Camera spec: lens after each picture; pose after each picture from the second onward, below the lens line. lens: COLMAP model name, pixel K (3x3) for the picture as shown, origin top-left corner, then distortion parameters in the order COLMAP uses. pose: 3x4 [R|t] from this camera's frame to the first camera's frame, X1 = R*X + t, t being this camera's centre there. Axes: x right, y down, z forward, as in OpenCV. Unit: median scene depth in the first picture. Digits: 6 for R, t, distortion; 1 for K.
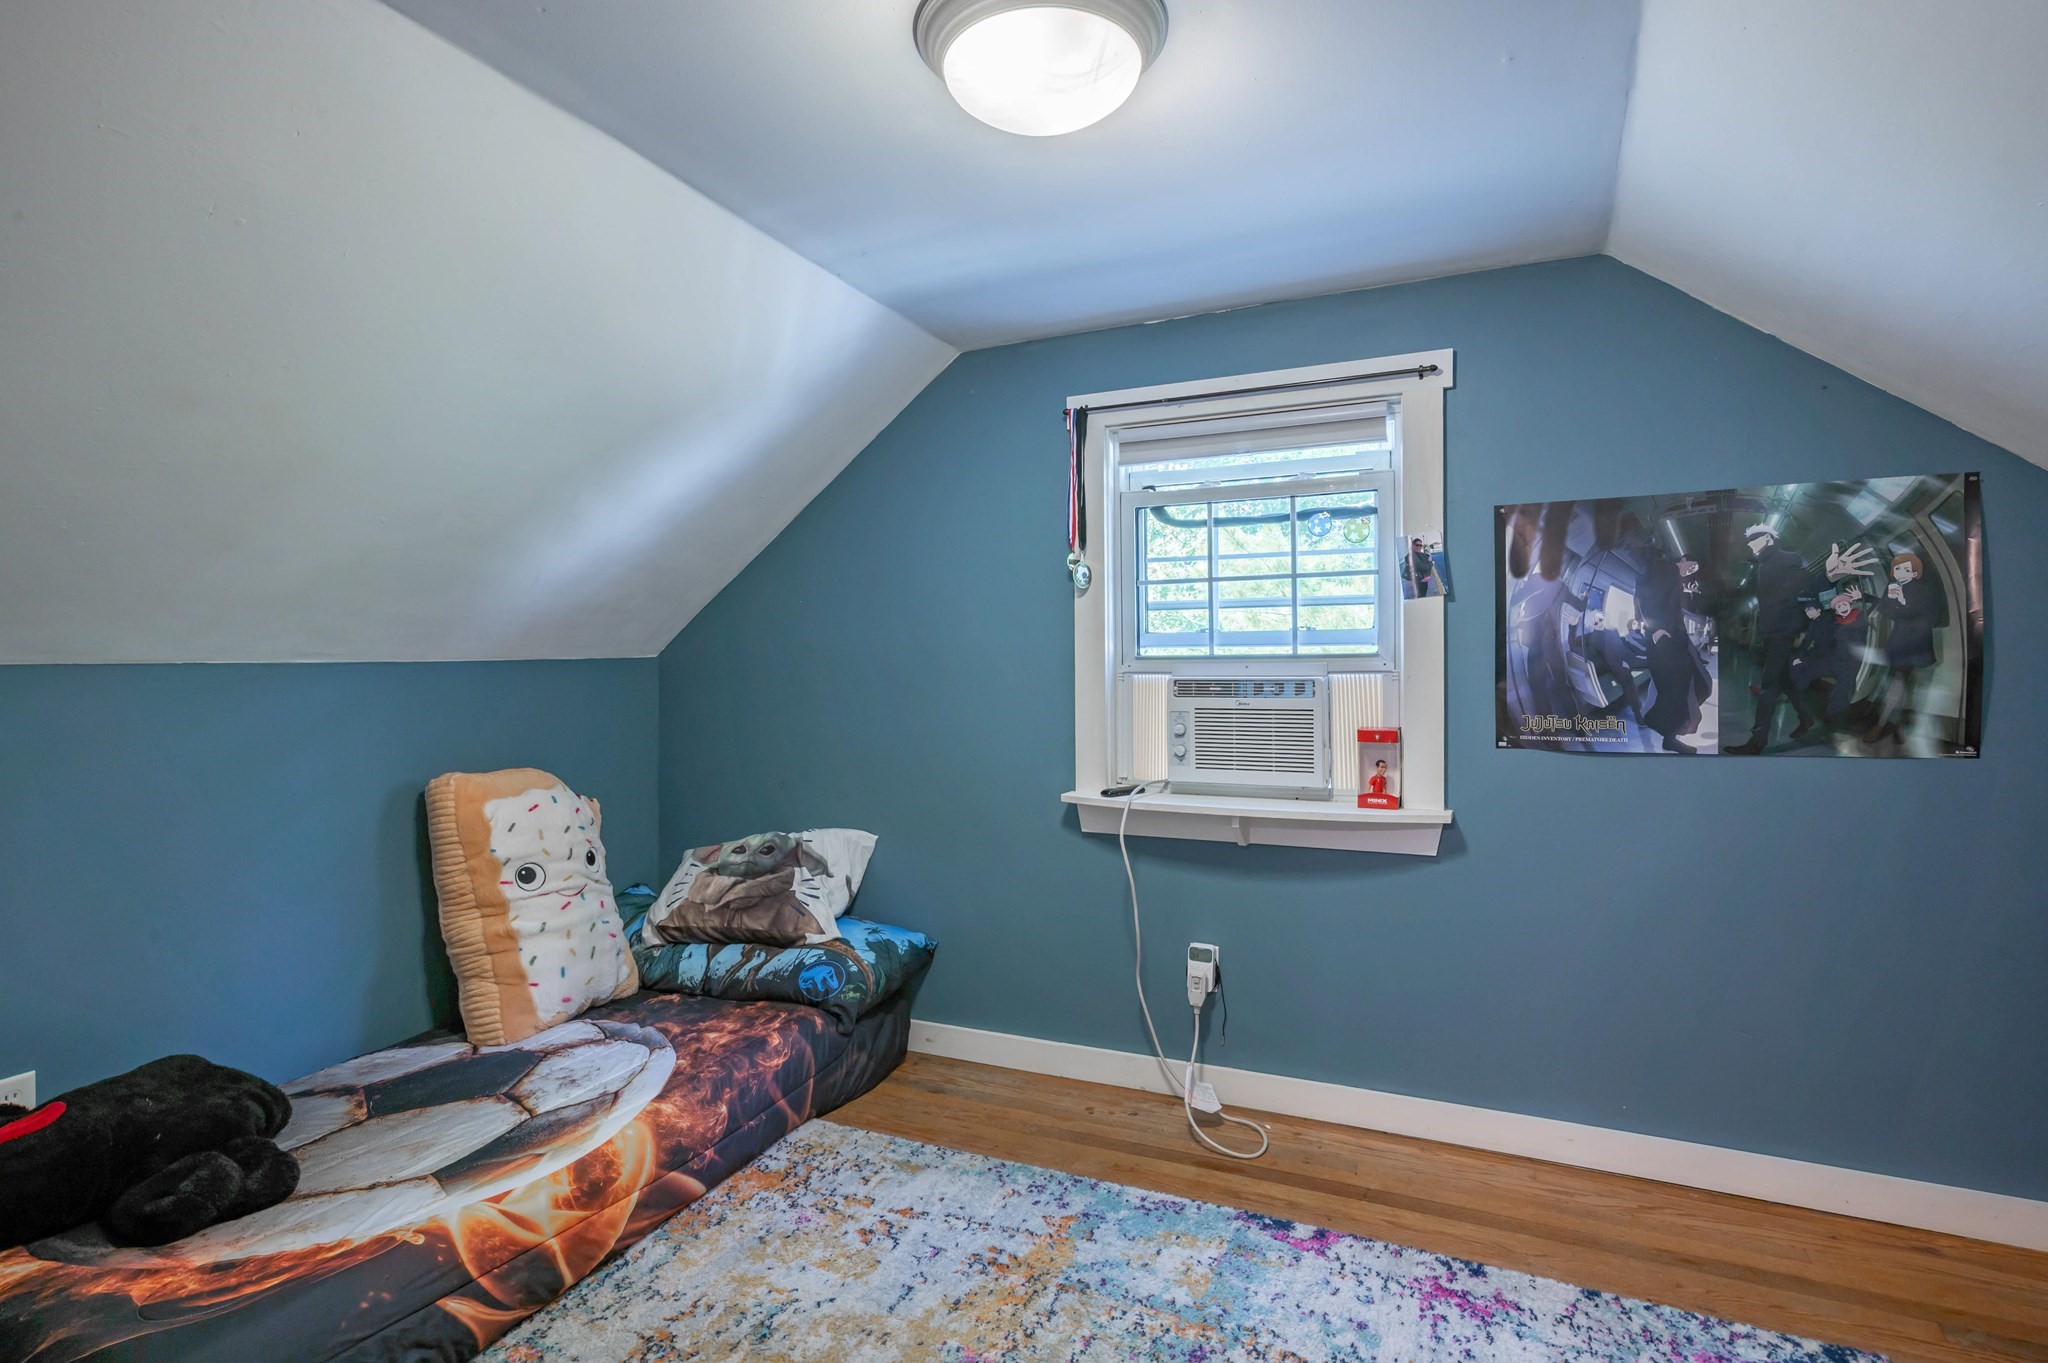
lens RADIAL K [[1034.1, 0, 1041.9], [0, 1034.1, 679.3], [0, 0, 1]] dist [-0.000202, 0.001280]
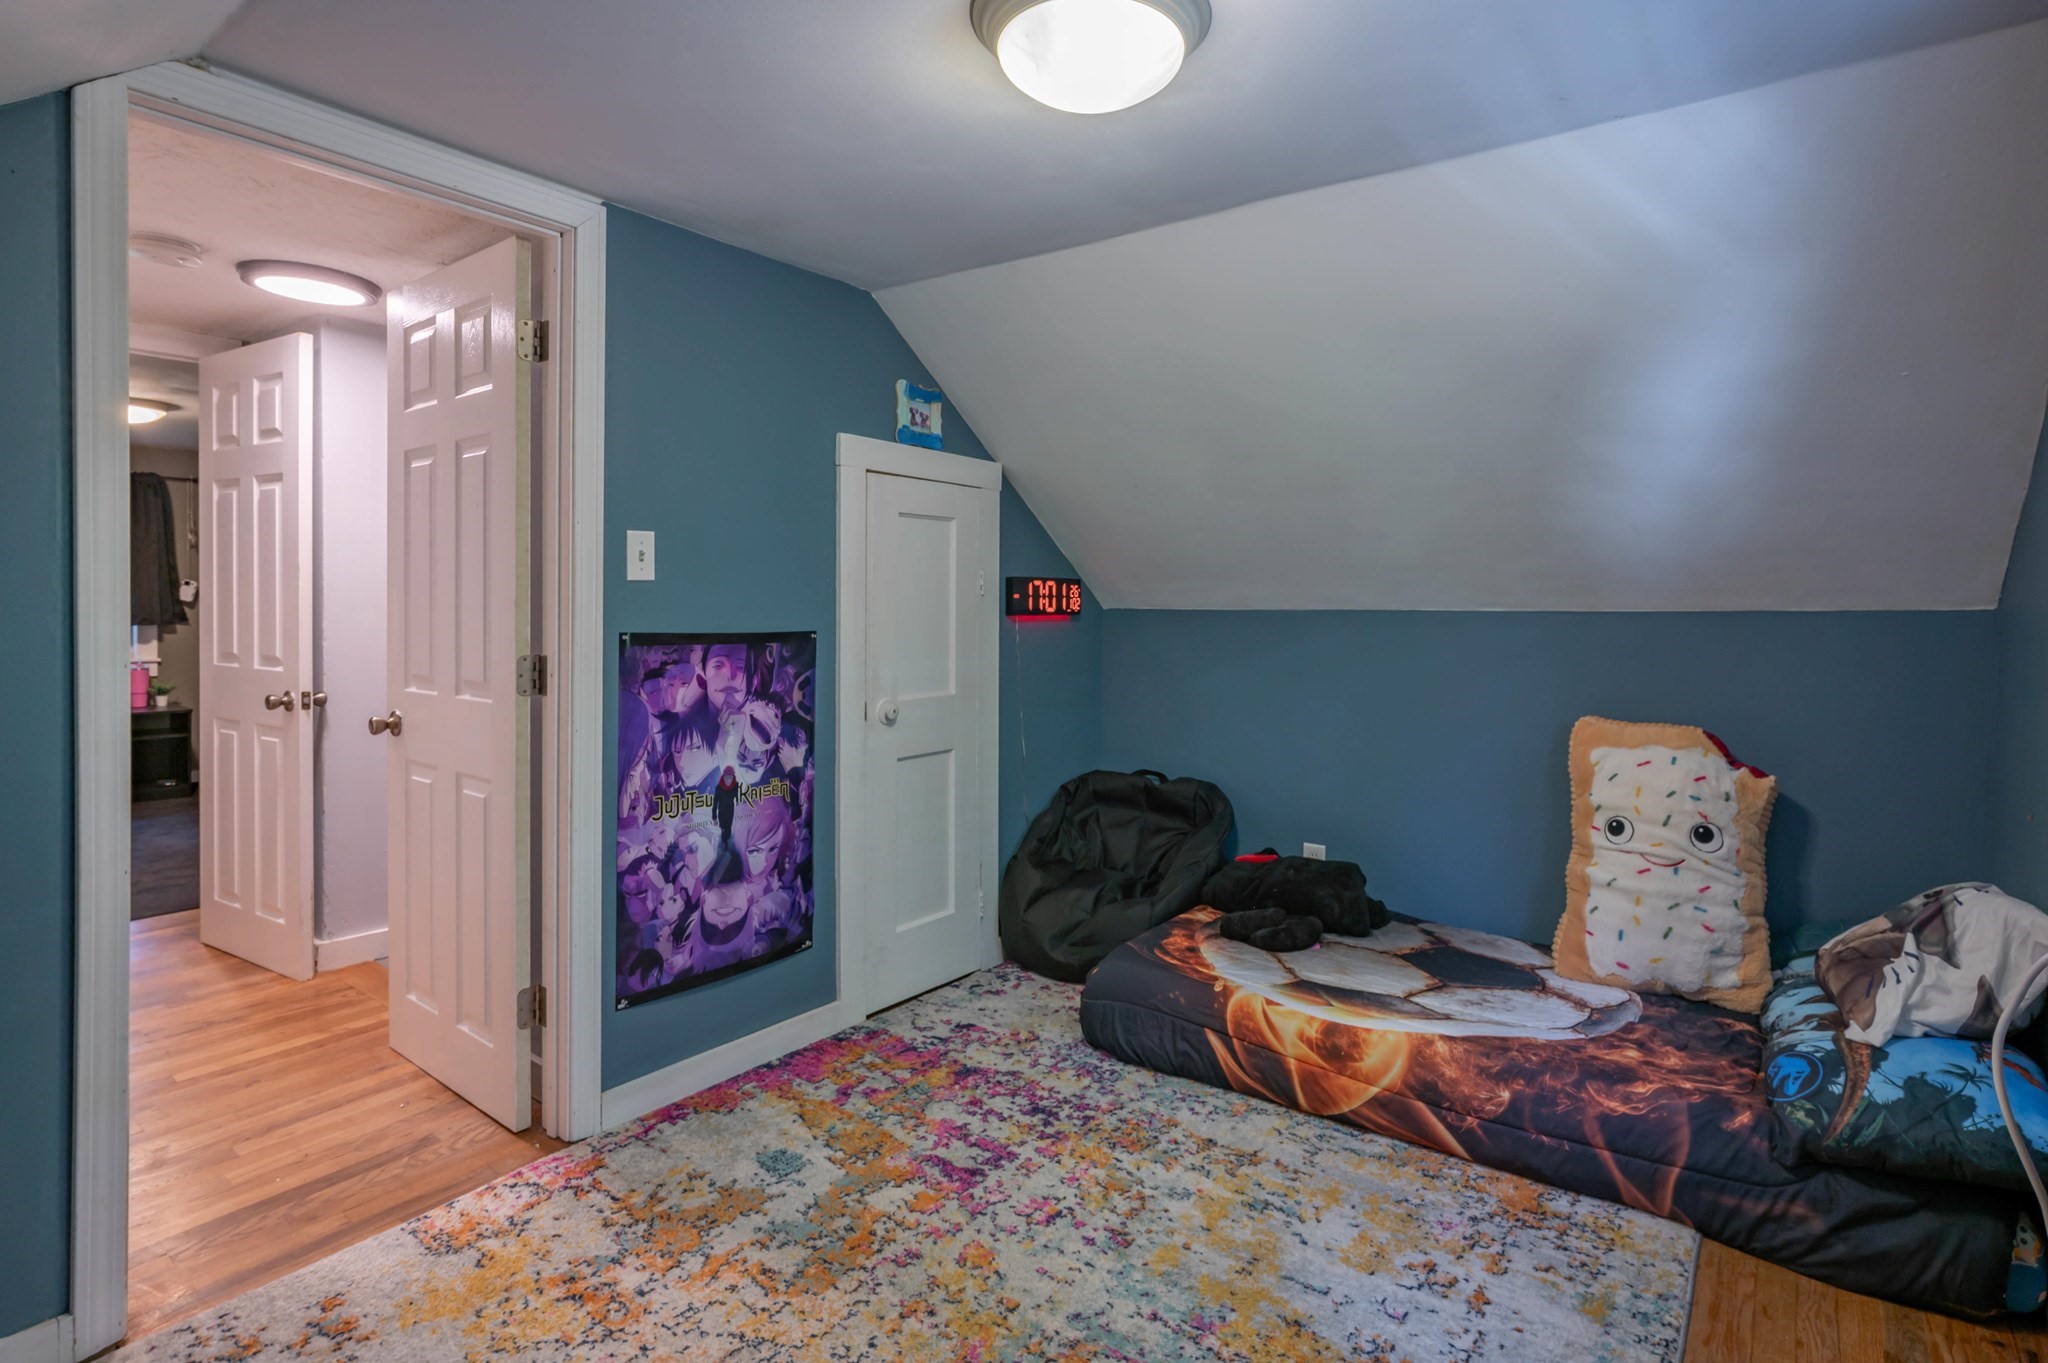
lens RADIAL K [[1007.4, 0, 1016.9], [0, 1007.4, 617.9], [0, 0, 1]] dist [-0.000932, -0.000075]
pose [[-0.233908, 0.018006, -0.972092, 0.686134], [-0.022807, 0.999452, 0.024000, -0.026021], [0.971991, 0.027784, -0.233369, 0.791948]]
